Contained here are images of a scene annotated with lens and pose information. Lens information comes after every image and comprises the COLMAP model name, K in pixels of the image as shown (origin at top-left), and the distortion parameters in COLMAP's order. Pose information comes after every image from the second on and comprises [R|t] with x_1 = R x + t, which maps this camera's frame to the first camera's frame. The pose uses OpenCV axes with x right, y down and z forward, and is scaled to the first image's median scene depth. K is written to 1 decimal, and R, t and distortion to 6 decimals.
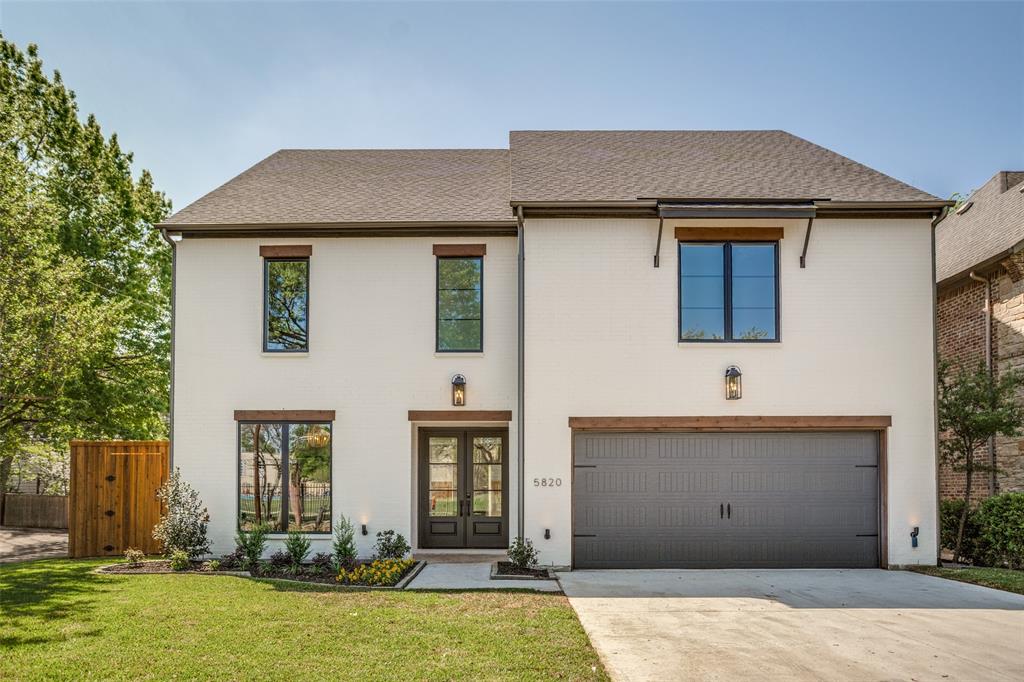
lens RADIAL K [[439.8, 0, 511.9], [0, 439.8, 331.5], [0, 0, 1]] dist [-0.004633, -0.000340]
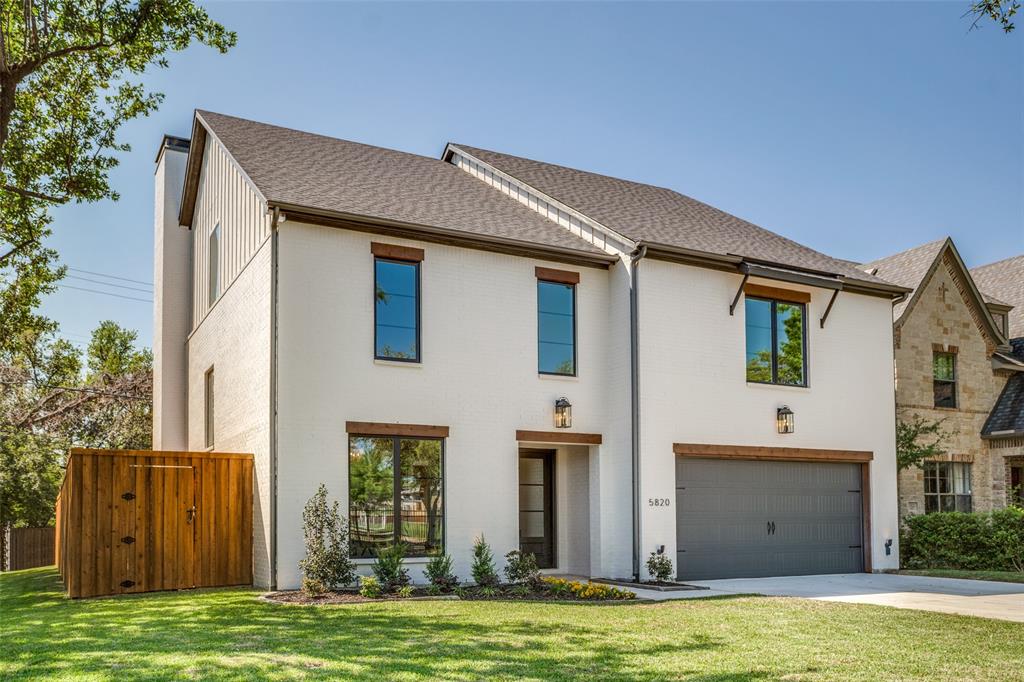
lens RADIAL K [[460.2, 0, 510.1], [0, 460.2, 342.9], [0, 0, 1]] dist [0.000976, 0.001092]
pose [[0.957862, 0.097932, 0.270017, -0.539205], [-0.096390, 0.995162, -0.019000, 0.004142], [-0.270572, -0.007828, 0.962668, -0.000978]]
